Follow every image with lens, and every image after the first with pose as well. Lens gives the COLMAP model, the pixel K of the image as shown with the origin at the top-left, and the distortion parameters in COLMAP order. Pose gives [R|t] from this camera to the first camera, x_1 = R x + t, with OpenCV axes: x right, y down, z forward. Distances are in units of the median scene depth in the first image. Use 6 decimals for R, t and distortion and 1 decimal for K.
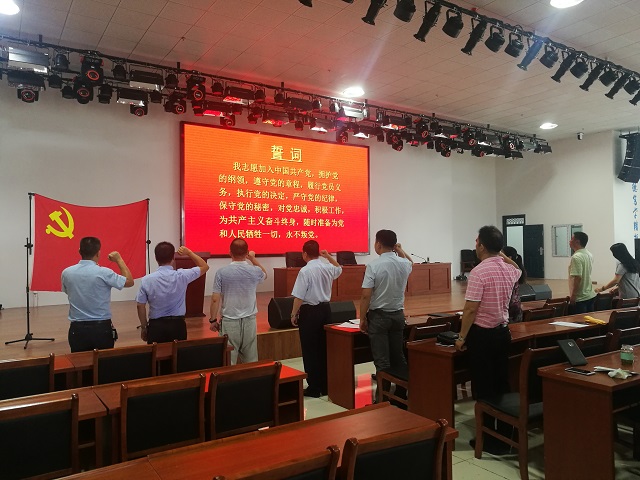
lens RADIAL K [[508.2, 0, 319.5], [0, 508.2, 241.6], [0, 0, 1]] dist [-0.000126, -0.000589]
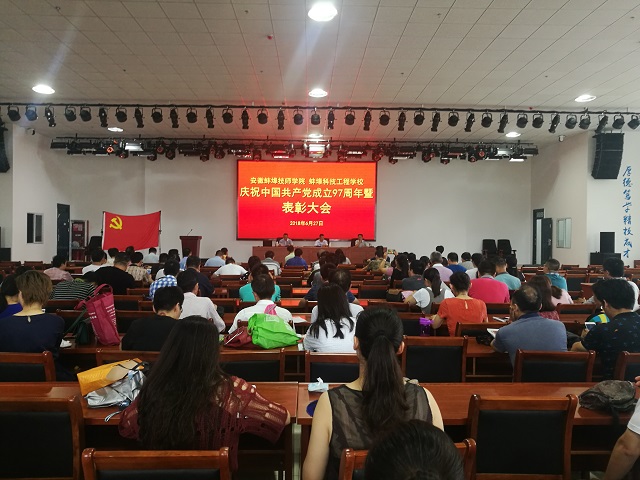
lens RADIAL K [[508.2, 0, 320.0], [0, 508.2, 238.7], [0, 0, 1]] dist [-0.000126, -0.000589]
pose [[0.854920, 0.016859, -0.518486, 0.888289], [-0.007822, 0.999777, 0.019612, -0.009390], [0.518701, -0.012712, 0.854861, -0.318684]]
